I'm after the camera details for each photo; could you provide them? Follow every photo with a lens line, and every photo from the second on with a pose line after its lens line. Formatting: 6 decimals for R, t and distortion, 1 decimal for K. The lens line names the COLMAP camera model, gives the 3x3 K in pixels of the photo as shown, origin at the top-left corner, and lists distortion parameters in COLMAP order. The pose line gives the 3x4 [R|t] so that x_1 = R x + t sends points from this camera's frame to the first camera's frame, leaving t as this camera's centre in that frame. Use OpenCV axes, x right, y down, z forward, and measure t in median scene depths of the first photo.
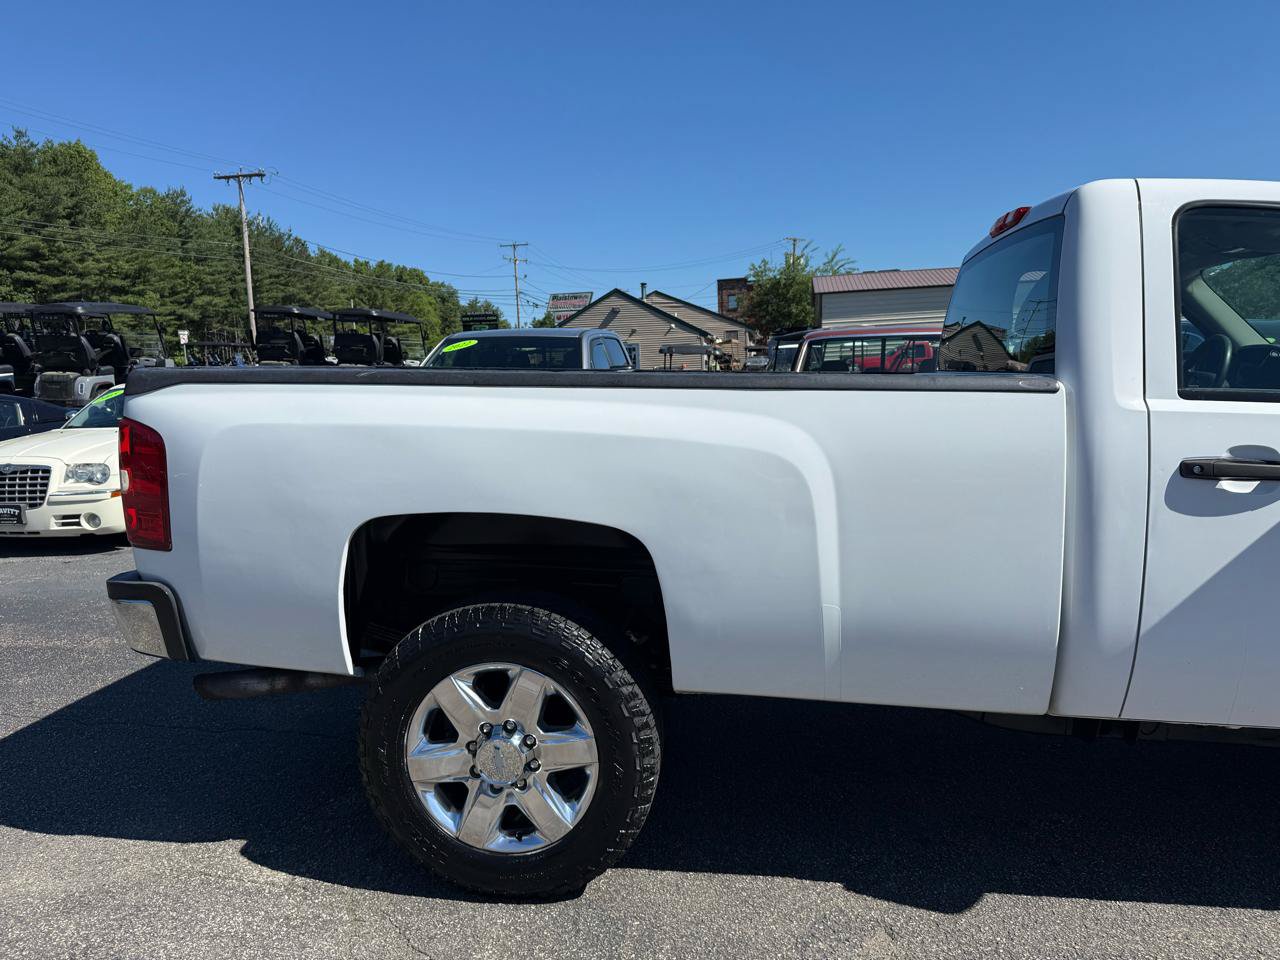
lens RADIAL K [[904.4, 0, 627.9], [0, 904.4, 477.4], [0, 0, 1]] dist [0.040455, -0.050054]
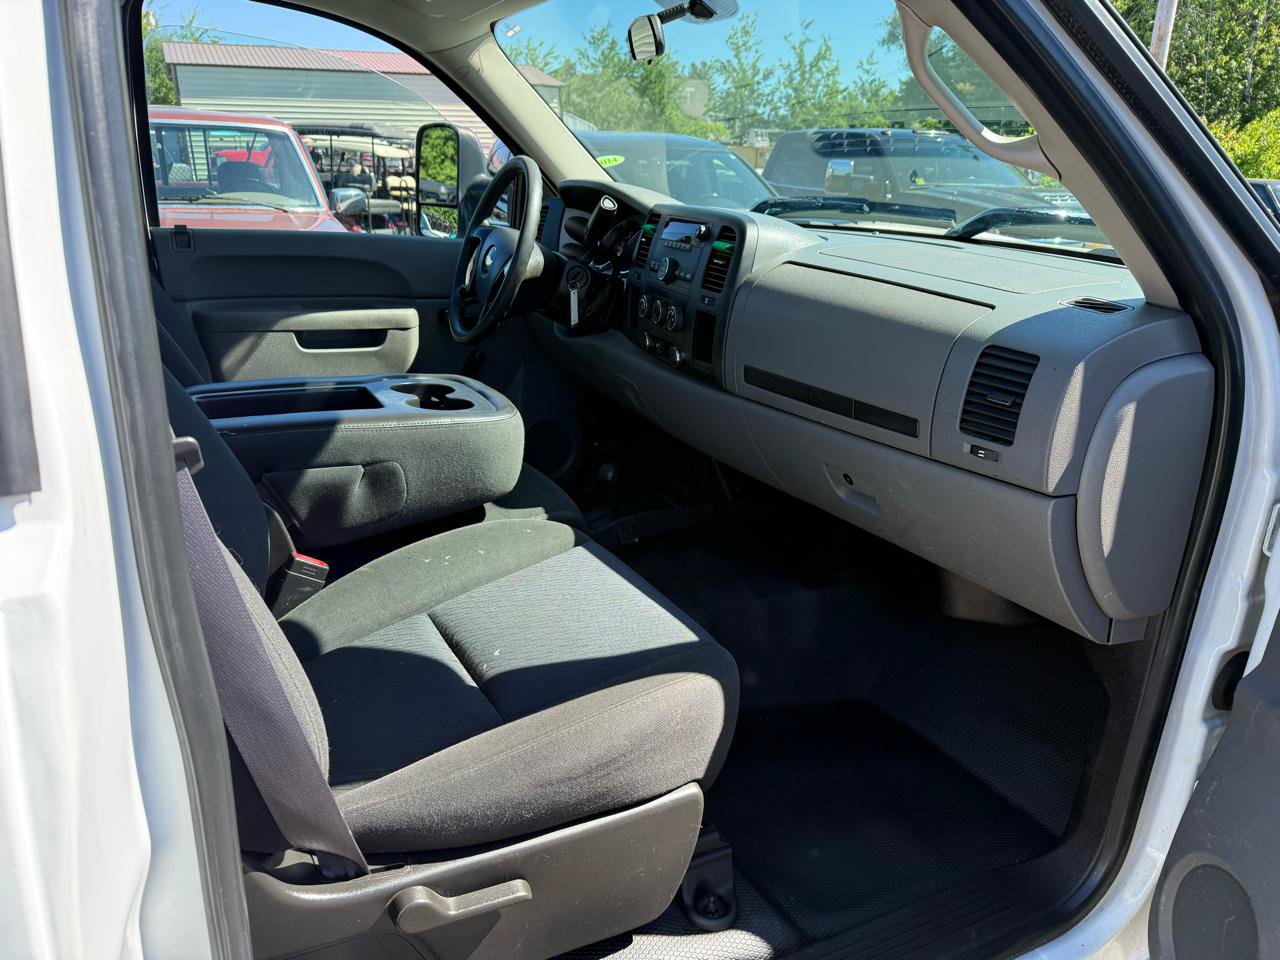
lens RADIAL K [[904.4, 0, 641.5], [0, 904.4, 473.2], [0, 0, 1]] dist [0.040455, -0.050054]
pose [[0.812675, -0.151649, 0.562638, 0.172717], [0.031922, 0.975679, 0.216869, -0.044084], [-0.581842, -0.158284, 0.797751, 0.218881]]
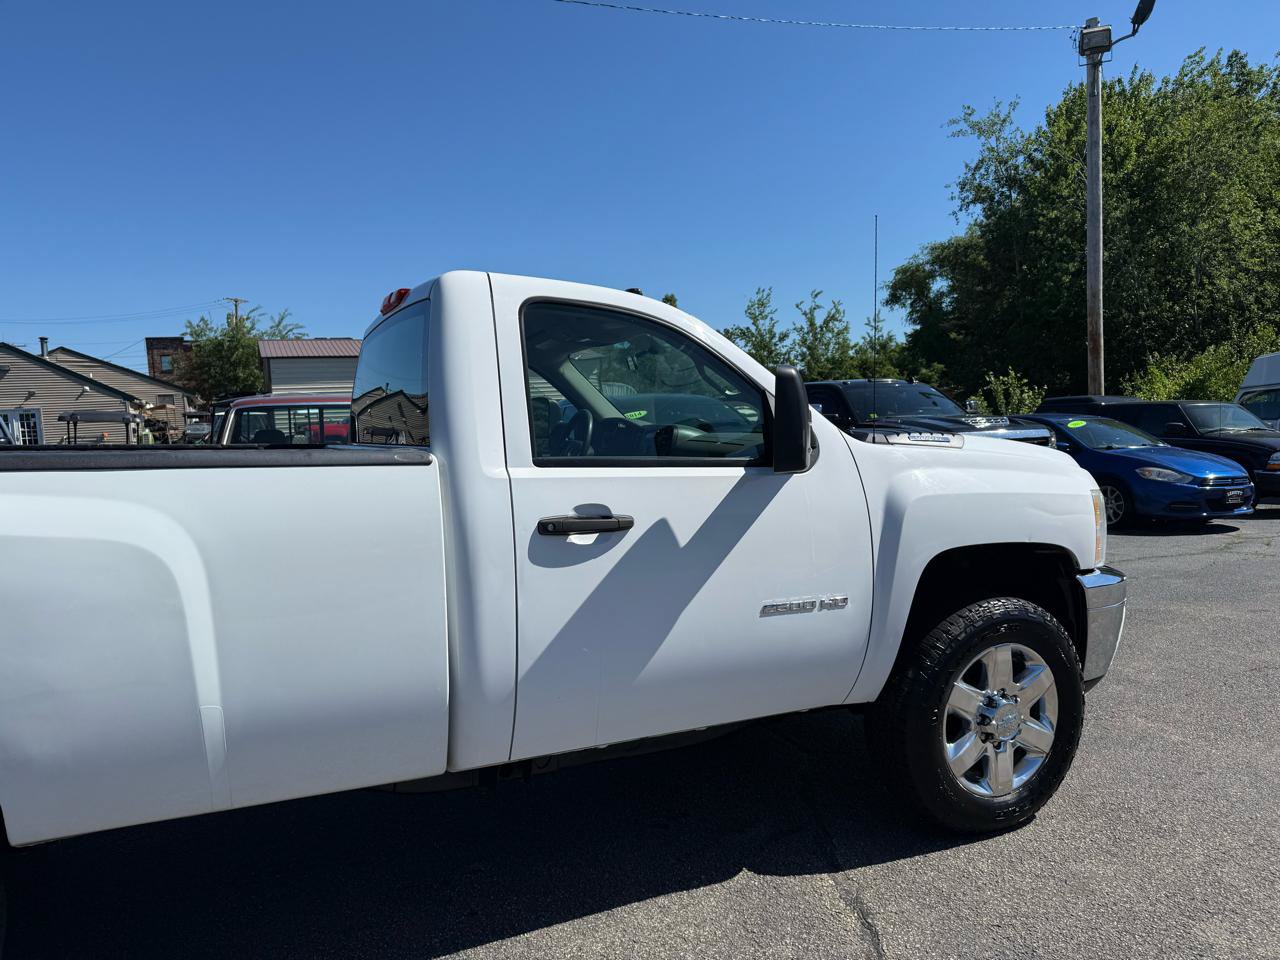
lens RADIAL K [[904.4, 0, 646.9], [0, 904.4, 478.3], [0, 0, 1]] dist [0.040455, -0.050054]
pose [[0.829447, -0.040120, 0.557143, 0.024498], [0.079626, 0.995724, -0.046842, -0.001929], [-0.552881, 0.083216, 0.829095, -0.003841]]
